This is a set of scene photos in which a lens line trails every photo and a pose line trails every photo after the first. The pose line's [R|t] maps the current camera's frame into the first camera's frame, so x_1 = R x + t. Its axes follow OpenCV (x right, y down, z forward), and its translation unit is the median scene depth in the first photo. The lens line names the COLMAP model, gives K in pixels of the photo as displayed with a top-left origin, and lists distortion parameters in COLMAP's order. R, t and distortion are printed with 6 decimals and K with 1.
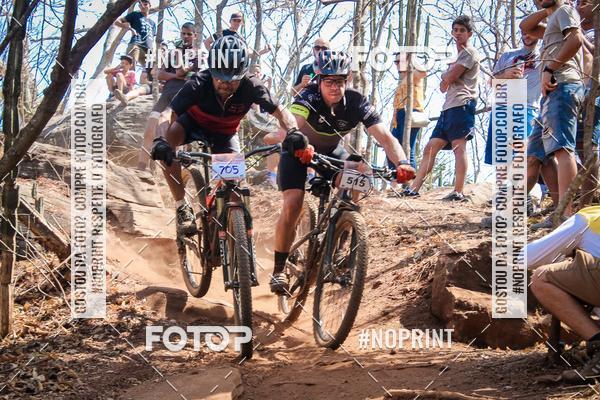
lens RADIAL K [[1431.4, 0, 300.6], [0, 1431.4, 188.8], [0, 0, 1]] dist [0.039239, 0.460541]
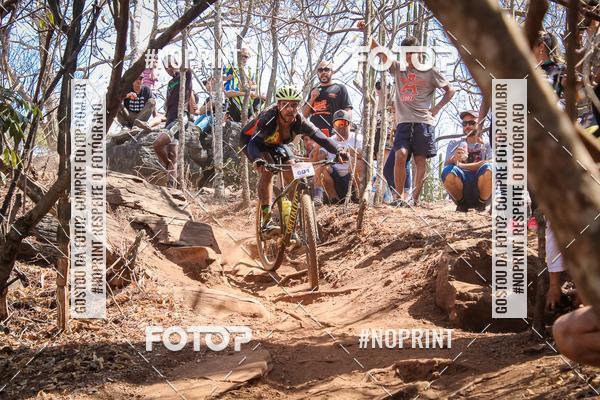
lens RADIAL K [[1431.4, 0, 300.6], [0, 1431.4, 188.8], [0, 0, 1]] dist [0.039239, 0.460541]
pose [[0.999643, -0.024045, -0.011684, -0.000175], [0.023841, 0.999565, -0.017350, 0.012003], [0.012096, 0.017065, 0.999781, -0.127801]]
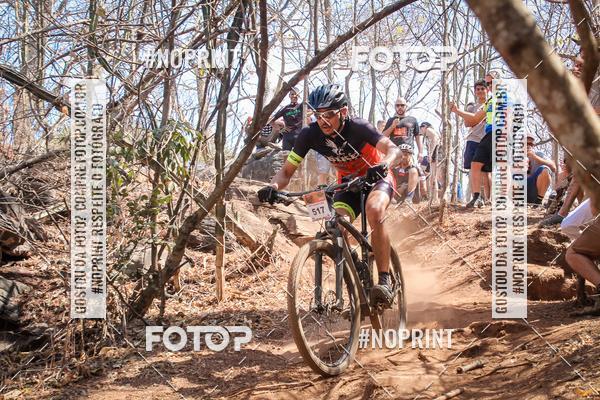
lens RADIAL K [[1084.9, 0, 300.0], [0, 1084.9, 200.0], [0, 0, 1]] dist [0.020031, 0.010822]
pose [[0.994642, -0.035736, -0.097006, -0.003758], [0.034756, 0.999326, -0.011773, 0.010337], [0.097362, 0.008338, 0.995214, -0.136045]]
